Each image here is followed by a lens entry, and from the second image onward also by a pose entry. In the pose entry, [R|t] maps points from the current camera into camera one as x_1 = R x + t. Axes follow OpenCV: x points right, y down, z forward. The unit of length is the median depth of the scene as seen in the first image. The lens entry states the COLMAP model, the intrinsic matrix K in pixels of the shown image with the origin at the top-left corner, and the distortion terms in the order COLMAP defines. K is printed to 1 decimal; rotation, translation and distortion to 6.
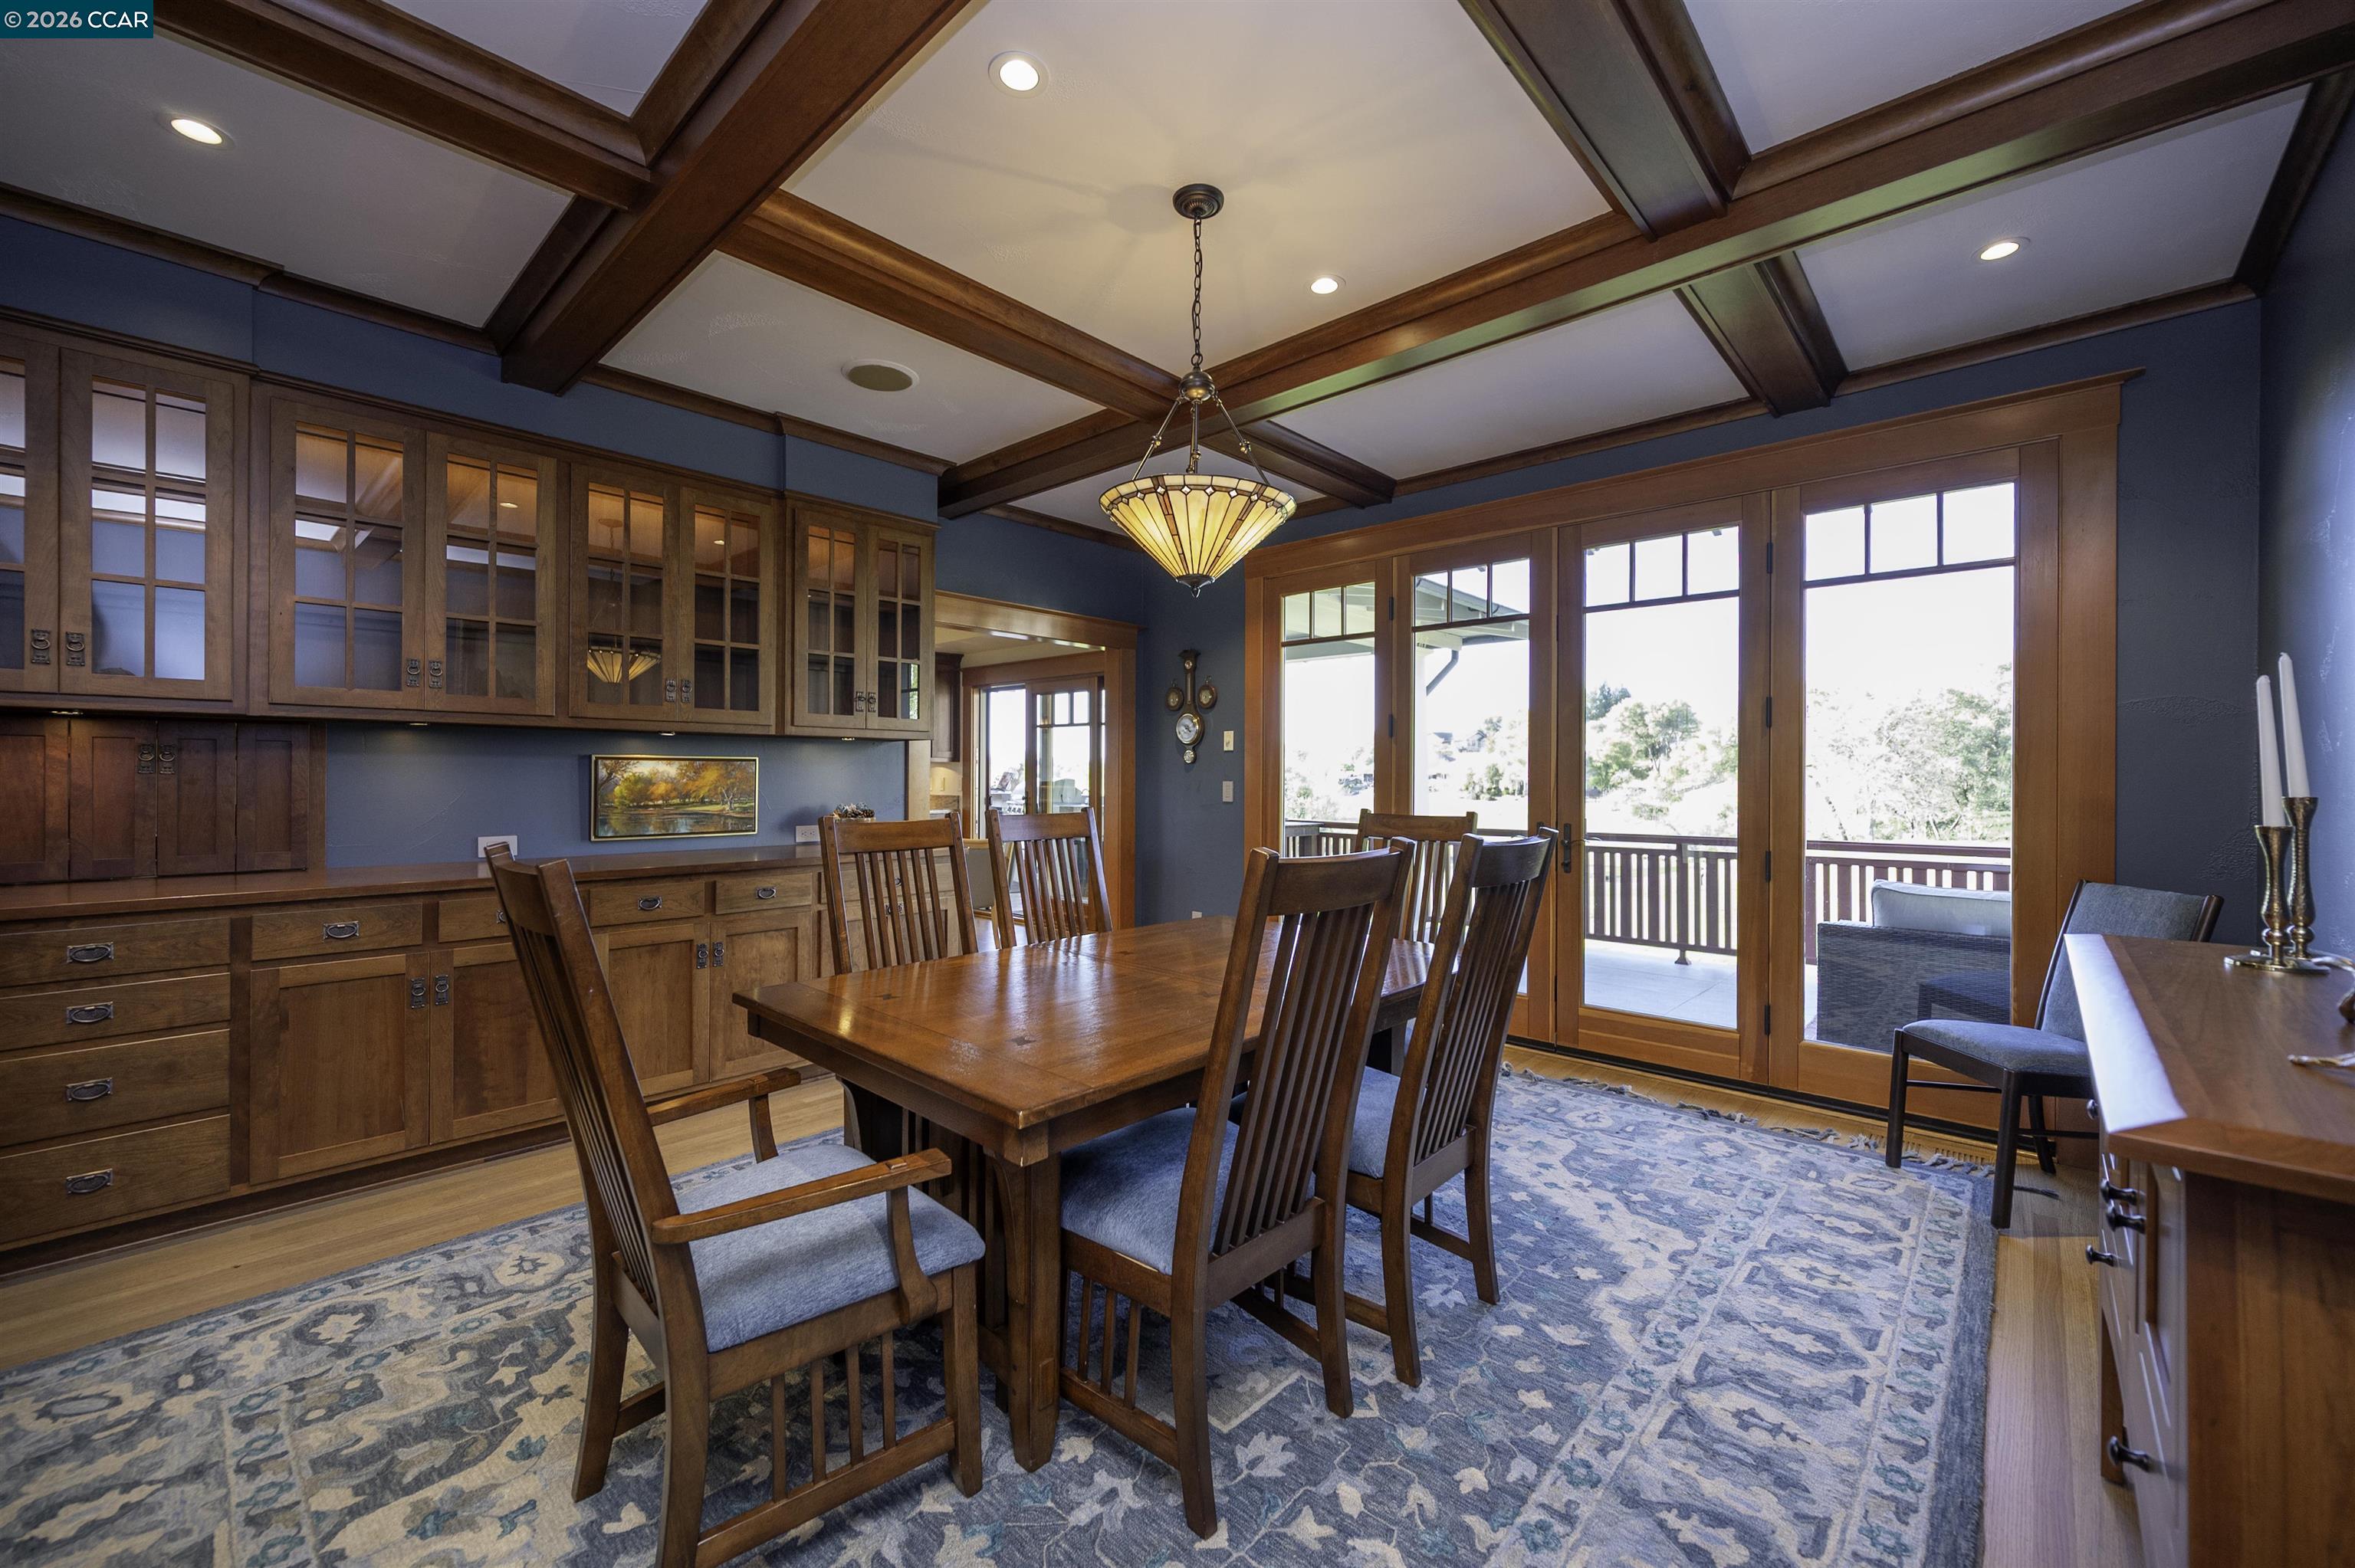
lens RADIAL K [[946.3, 0, 1170.0], [0, 946.3, 772.8], [0, 0, 1]] dist [-0.011504, 0.001065]
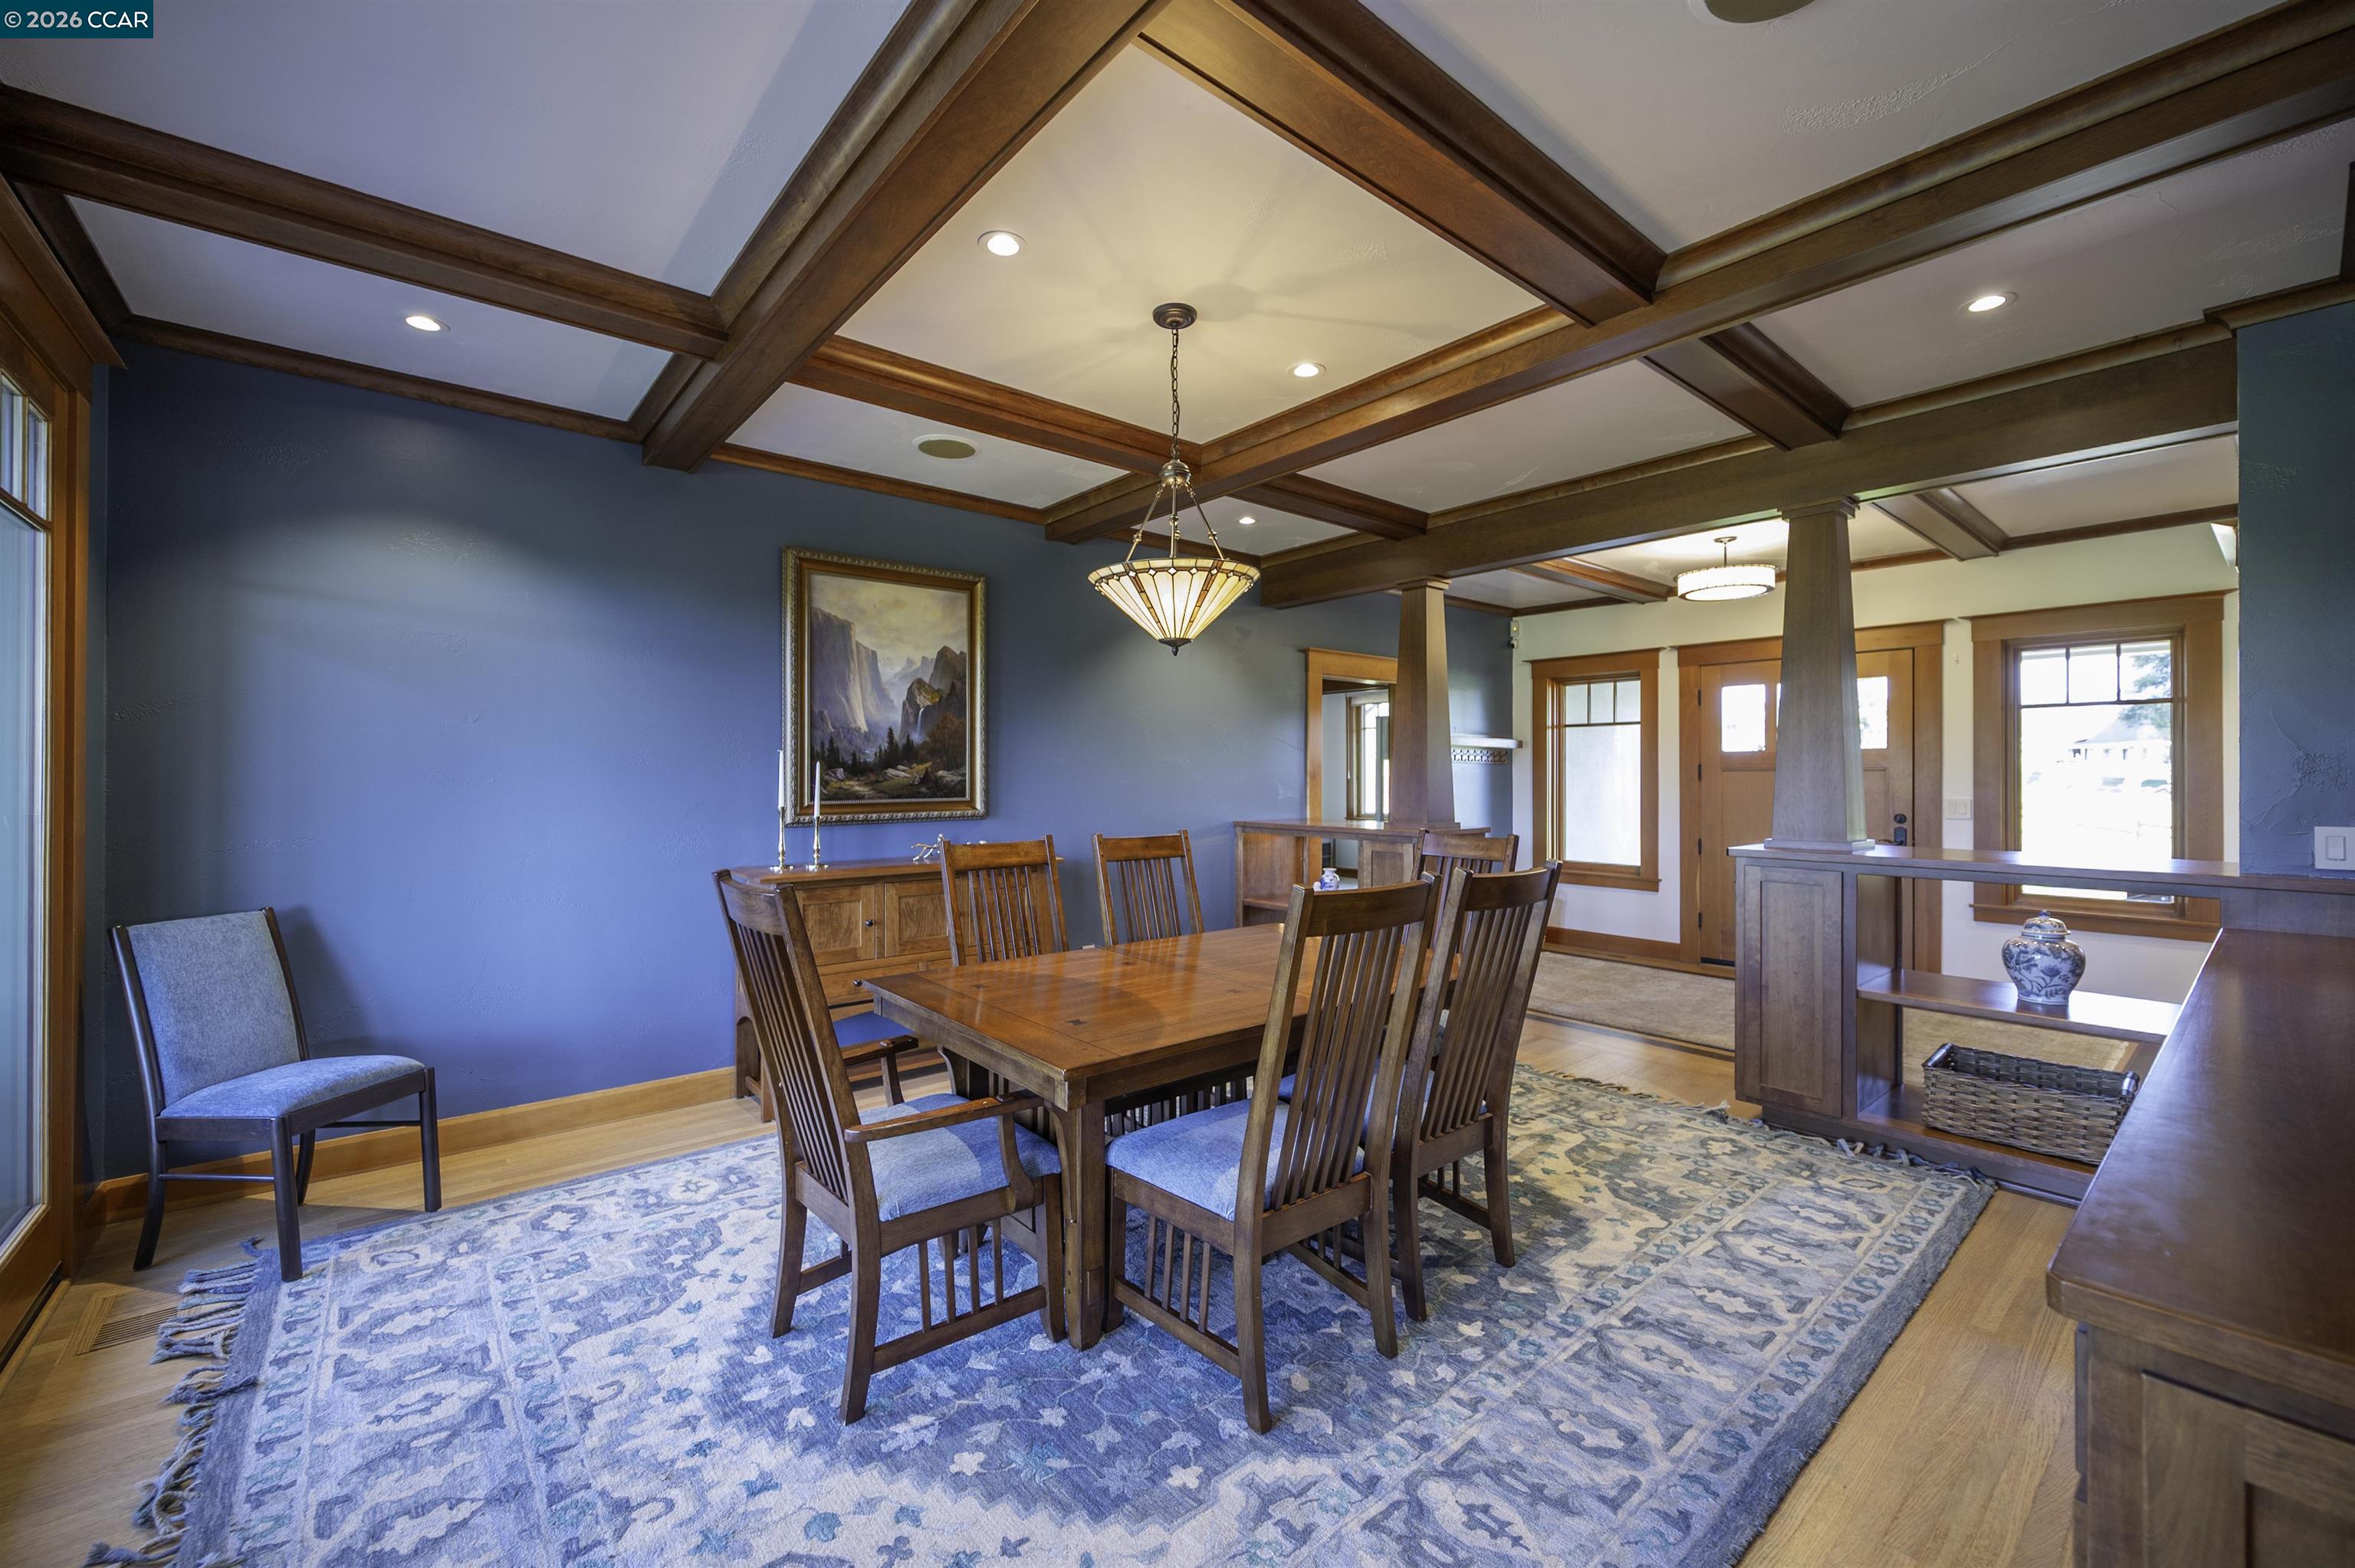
lens RADIAL K [[946.3, 0, 1125.5], [0, 946.3, 776.8], [0, 0, 1]] dist [-0.011504, 0.001065]
pose [[-0.984581, -0.005311, 0.174846, -0.090118], [-0.005857, 0.999979, -0.002610, -0.023727], [-0.174828, -0.003594, -0.984592, 1.676172]]
